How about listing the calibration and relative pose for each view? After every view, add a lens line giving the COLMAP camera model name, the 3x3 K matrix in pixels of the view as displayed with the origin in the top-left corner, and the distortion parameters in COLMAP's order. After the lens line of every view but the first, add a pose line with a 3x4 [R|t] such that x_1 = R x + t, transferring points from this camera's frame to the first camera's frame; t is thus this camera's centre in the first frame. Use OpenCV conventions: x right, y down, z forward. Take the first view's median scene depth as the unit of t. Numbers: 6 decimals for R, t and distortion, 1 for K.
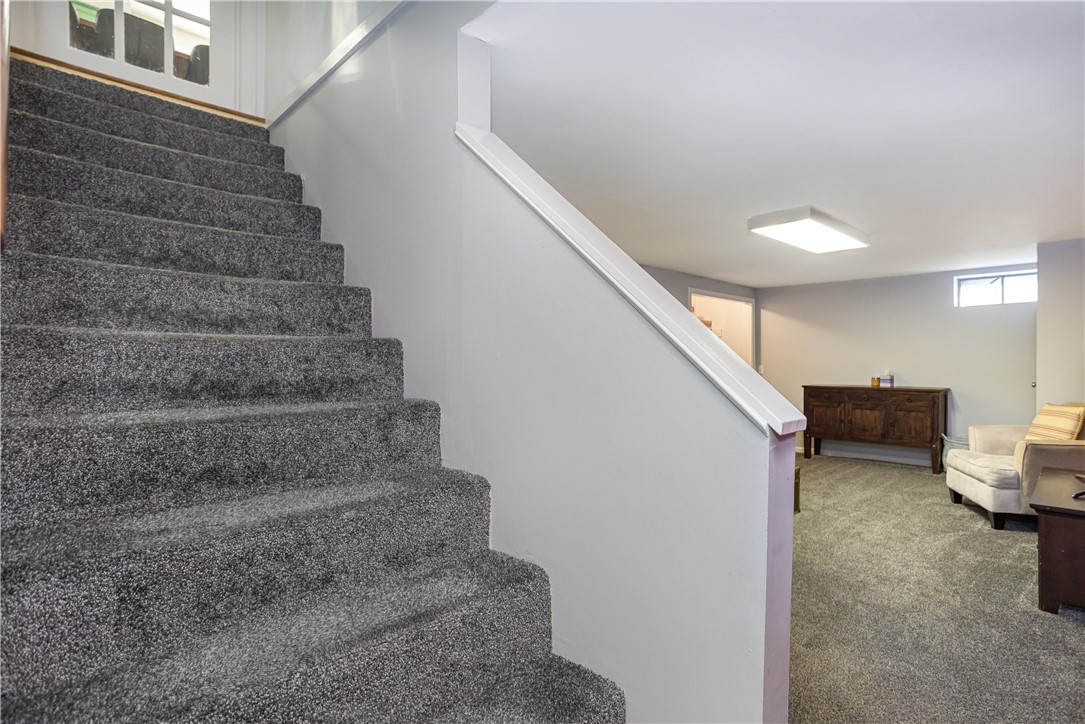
lens RADIAL K [[542.2, 0, 520.8], [0, 542.2, 361.4], [0, 0, 1]] dist [-0.046704, 0.022931]
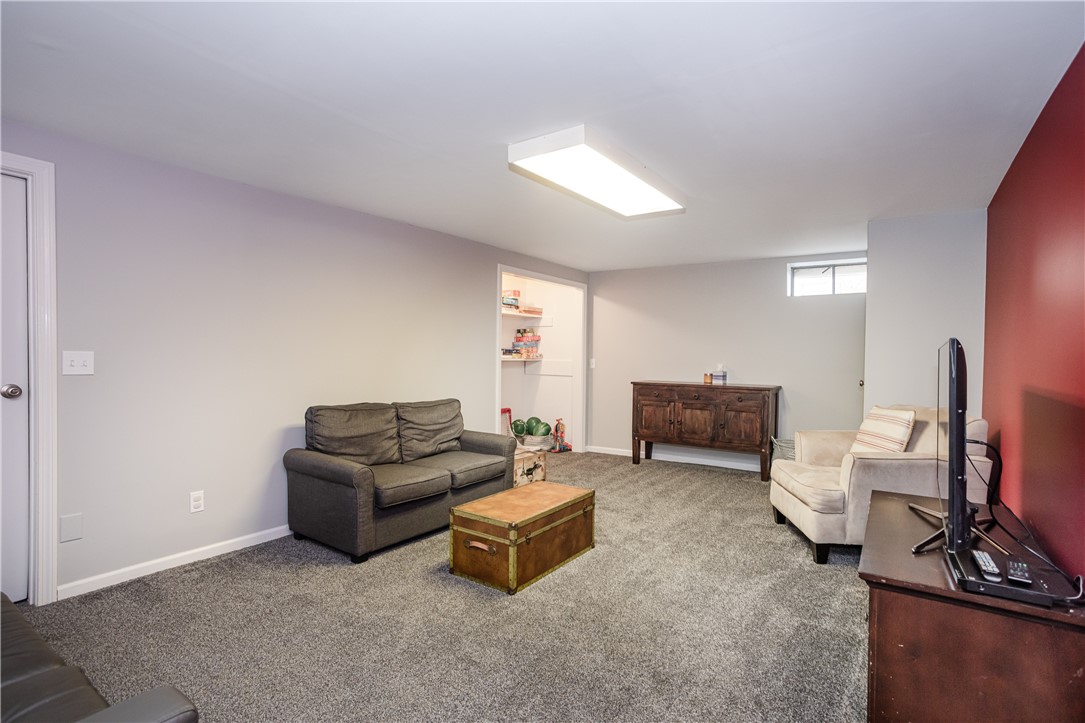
lens RADIAL K [[547.2, 0, 486.3], [0, 547.2, 361.1], [0, 0, 1]] dist [-0.049528, 0.024151]
pose [[0.986349, 0.011595, 0.164257, 0.166824], [-0.013652, 0.999842, 0.011404, 0.003983], [-0.164099, -0.013490, 0.986352, 0.180139]]
